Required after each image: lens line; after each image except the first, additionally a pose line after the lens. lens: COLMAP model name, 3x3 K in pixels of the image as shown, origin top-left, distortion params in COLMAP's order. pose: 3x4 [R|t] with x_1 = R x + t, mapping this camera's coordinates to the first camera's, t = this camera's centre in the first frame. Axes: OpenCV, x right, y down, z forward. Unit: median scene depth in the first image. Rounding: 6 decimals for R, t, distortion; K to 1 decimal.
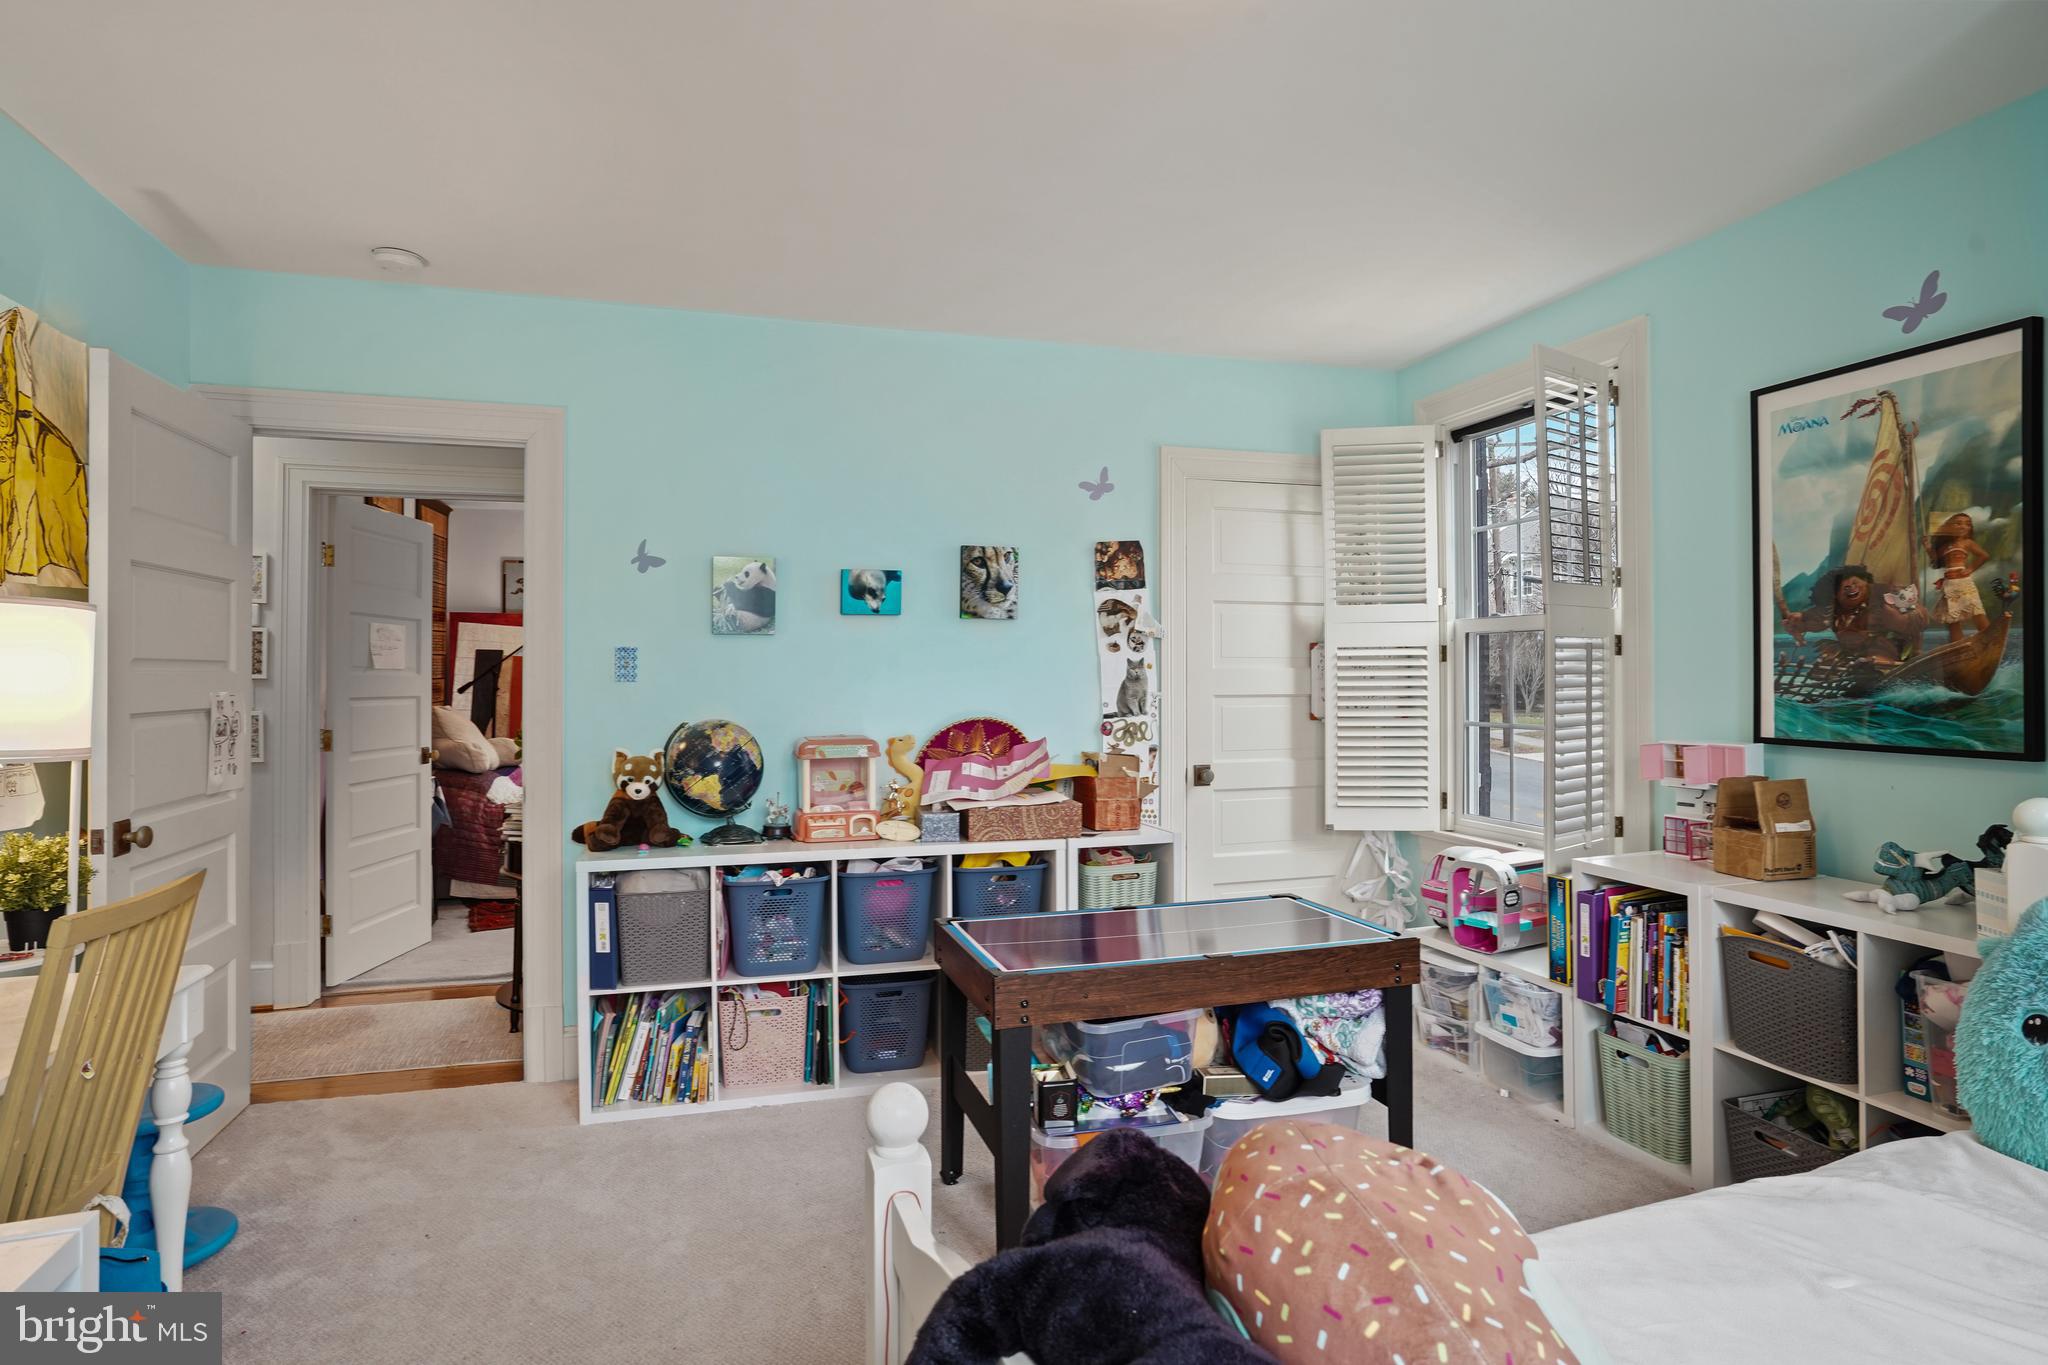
lens RADIAL K [[1084.1, 0, 1023.1], [0, 1084.1, 676.4], [0, 0, 1]] dist [-0.069787, 0.041634]
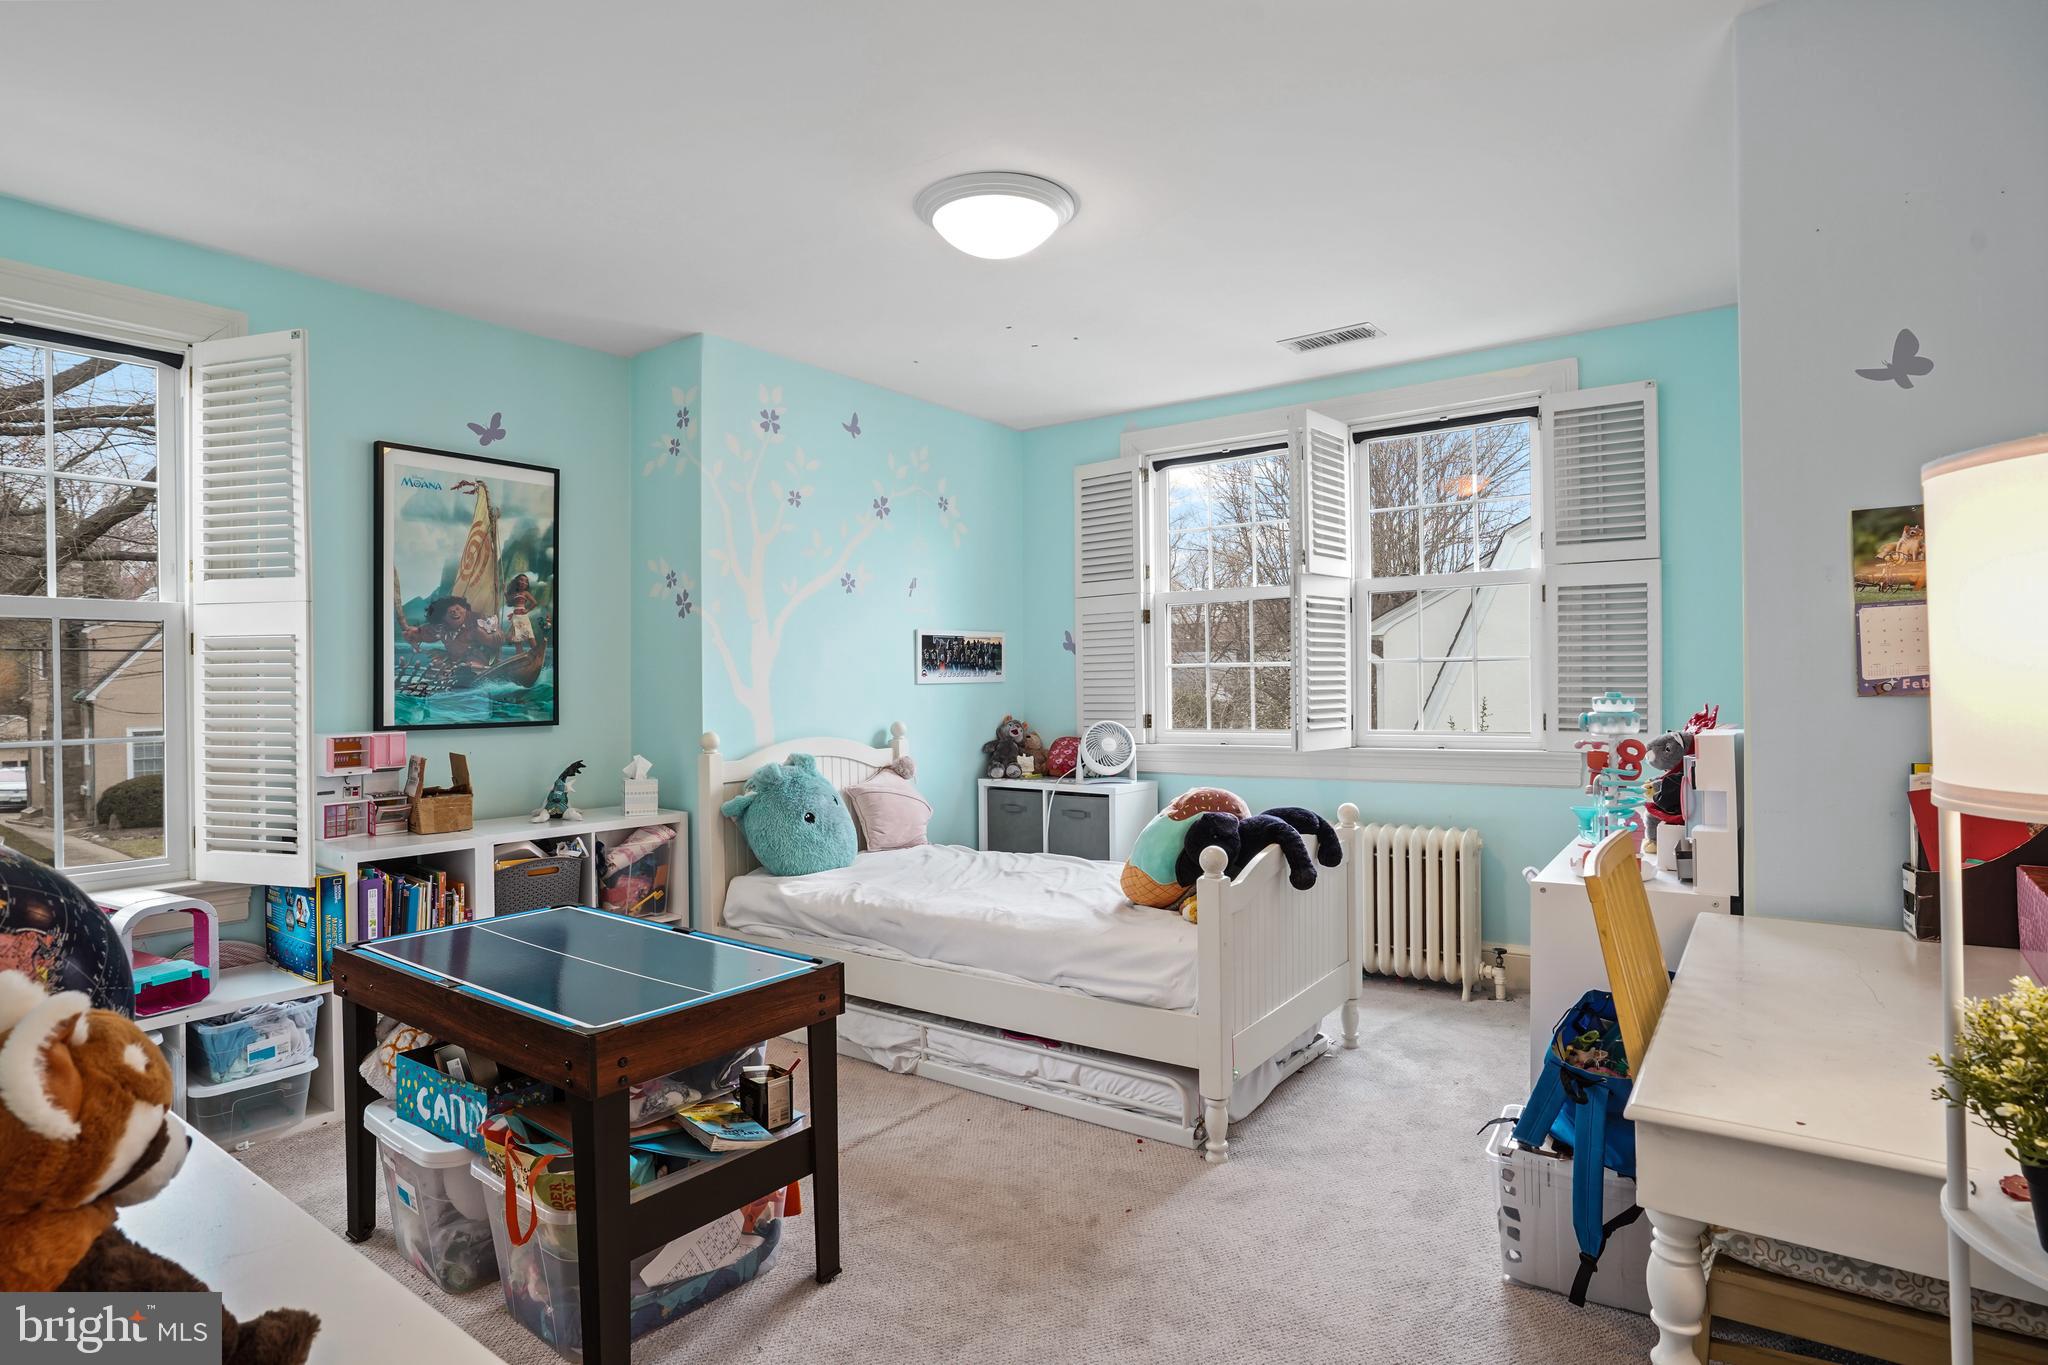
lens RADIAL K [[1084.1, 0, 1023.1], [0, 1084.1, 676.4], [0, 0, 1]] dist [-0.069787, 0.041634]
pose [[-0.585414, 0.007469, 0.810700, -0.830596], [0.007918, 0.999963, -0.003495, 0.011578], [-0.810696, 0.004373, -0.585451, 1.274755]]
